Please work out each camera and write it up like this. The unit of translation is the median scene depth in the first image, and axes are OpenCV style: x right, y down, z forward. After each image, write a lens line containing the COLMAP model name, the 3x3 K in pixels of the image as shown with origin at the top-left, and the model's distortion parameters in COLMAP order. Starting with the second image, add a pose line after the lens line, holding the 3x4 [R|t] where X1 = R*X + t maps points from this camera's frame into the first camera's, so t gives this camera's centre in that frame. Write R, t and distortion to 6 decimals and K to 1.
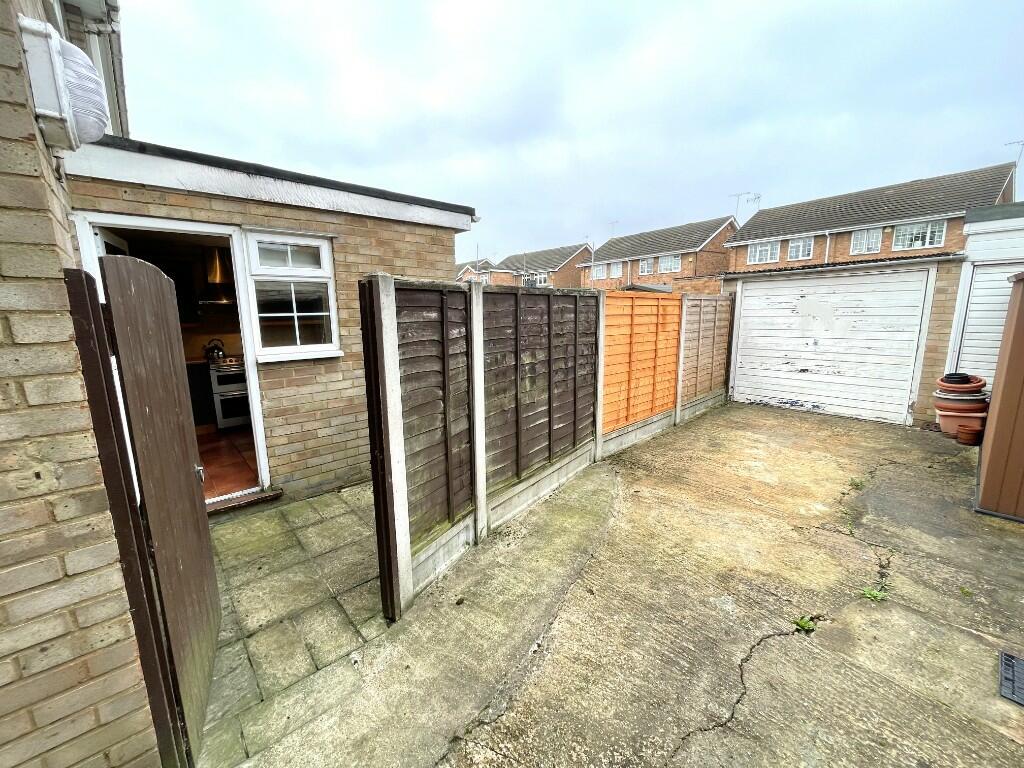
lens RADIAL K [[413.8, 0, 512.0], [0, 413.8, 384.0], [0, 0, 1]] dist [-0.000187, 0.000060]
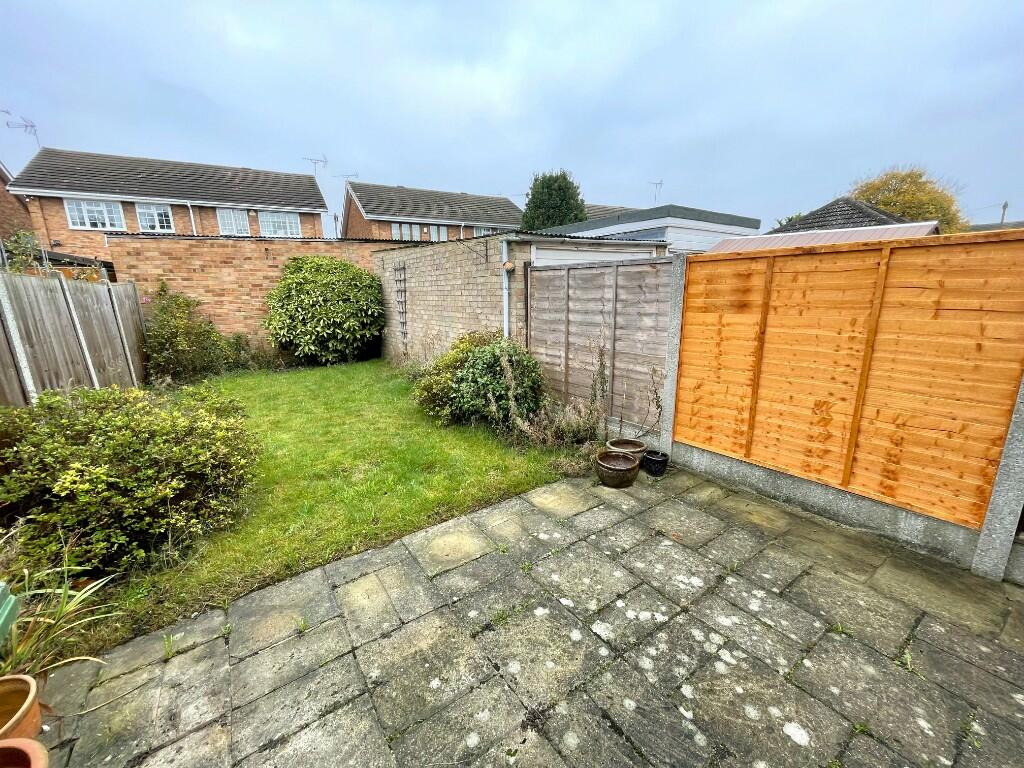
lens RADIAL K [[413.8, 0, 512.0], [0, 413.8, 384.0], [0, 0, 1]] dist [-0.000187, 0.000060]
pose [[0.109524, -0.215302, 0.970386, -0.279550], [0.185338, 0.963562, 0.192870, -0.132055], [-0.976552, 0.158726, 0.145437, 0.845826]]
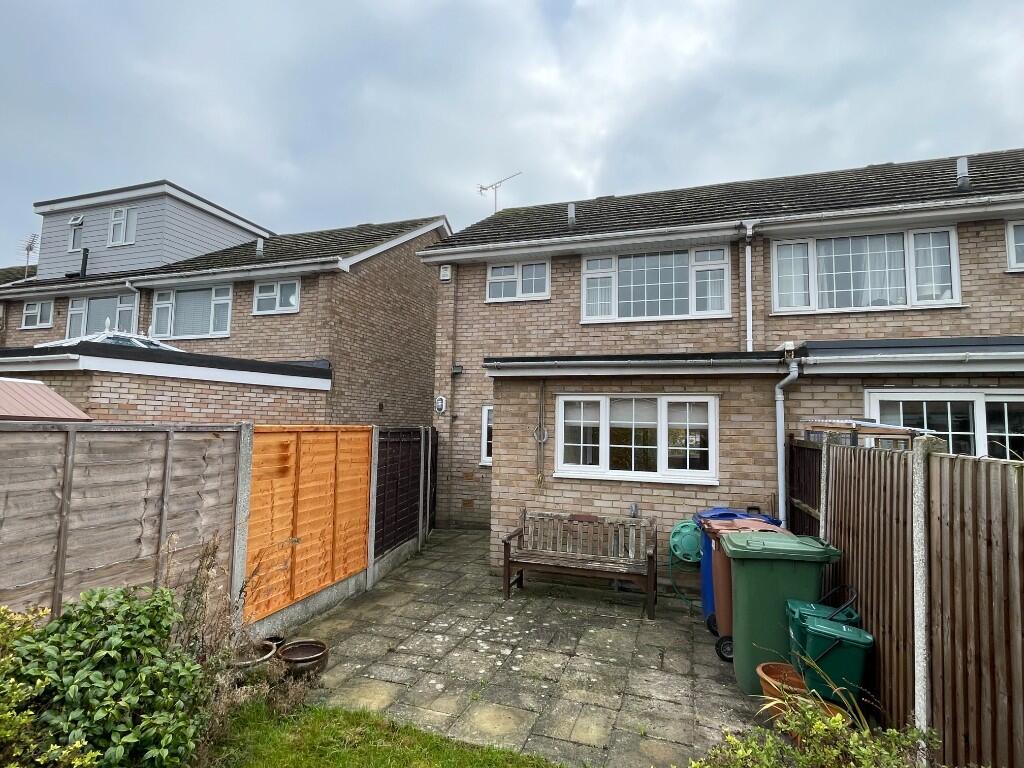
lens RADIAL K [[527.0, 0, 512.0], [0, 527.0, 384.0], [0, 0, 1]] dist [-0.000456, -0.000525]
pose [[-0.864120, -0.047500, -0.501039, 0.440739], [-0.097176, 0.992550, 0.073498, -0.303559], [0.493815, 0.112200, -0.862298, 1.499337]]
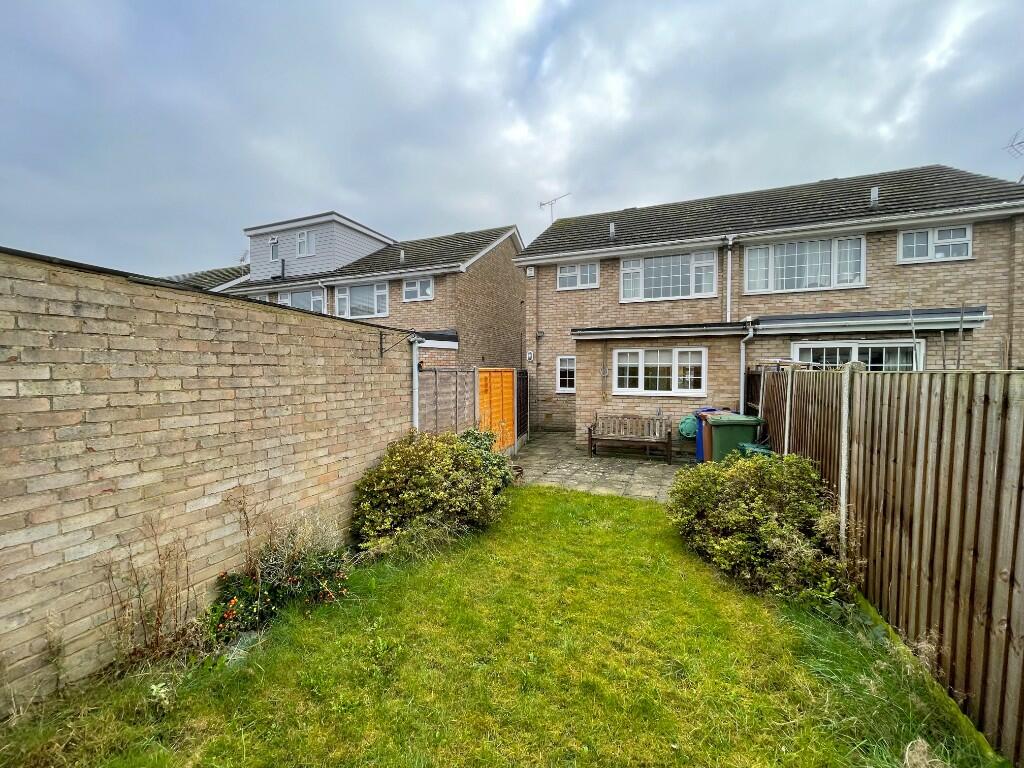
lens RADIAL K [[413.8, 0, 512.0], [0, 413.8, 384.0], [0, 0, 1]] dist [-0.000187, 0.000060]
pose [[-0.896196, 0.024627, -0.442974, 0.848867], [-0.065311, 0.980257, 0.186629, -0.345737], [0.438824, 0.196187, -0.876894, 1.818843]]
